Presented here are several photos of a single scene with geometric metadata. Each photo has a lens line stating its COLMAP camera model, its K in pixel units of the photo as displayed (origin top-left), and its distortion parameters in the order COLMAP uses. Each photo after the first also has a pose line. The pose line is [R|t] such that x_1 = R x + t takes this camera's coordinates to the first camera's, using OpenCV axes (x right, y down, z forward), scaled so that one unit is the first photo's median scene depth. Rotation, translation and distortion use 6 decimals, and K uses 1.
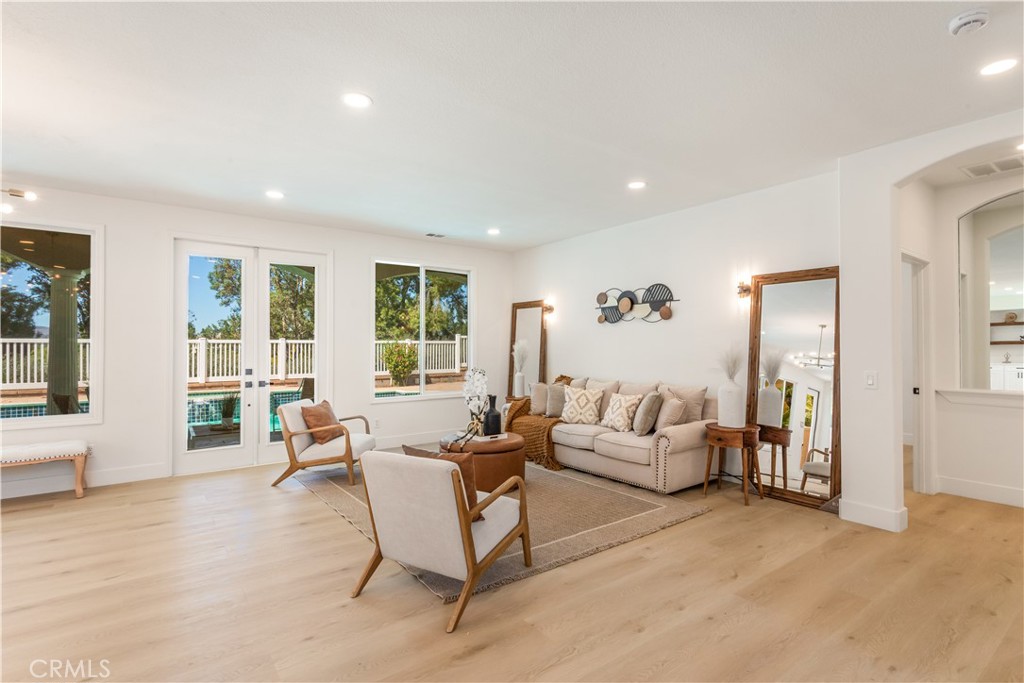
lens RADIAL K [[493.2, 0, 511.1], [0, 493.2, 343.0], [0, 0, 1]] dist [0.004252, -0.000794]
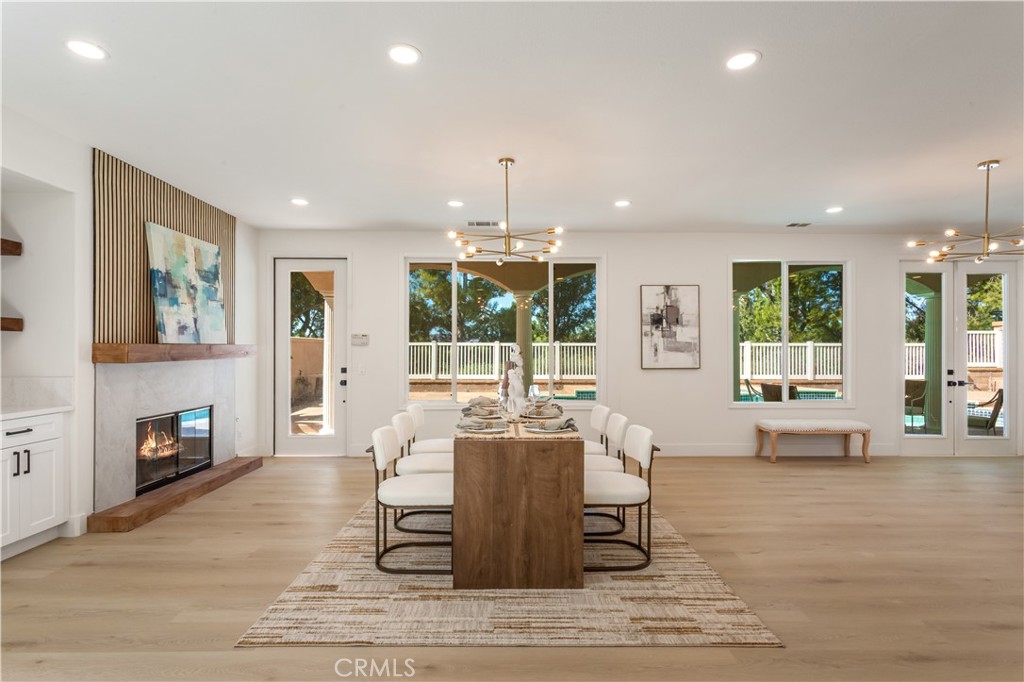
lens RADIAL K [[493.2, 0, 513.1], [0, 493.2, 347.2], [0, 0, 1]] dist [0.004252, -0.000794]
pose [[0.804190, -0.000312, -0.594373, -0.090051], [0.002326, 0.999994, 0.002623, -0.000405], [0.594368, -0.003492, 0.804185, -0.067410]]
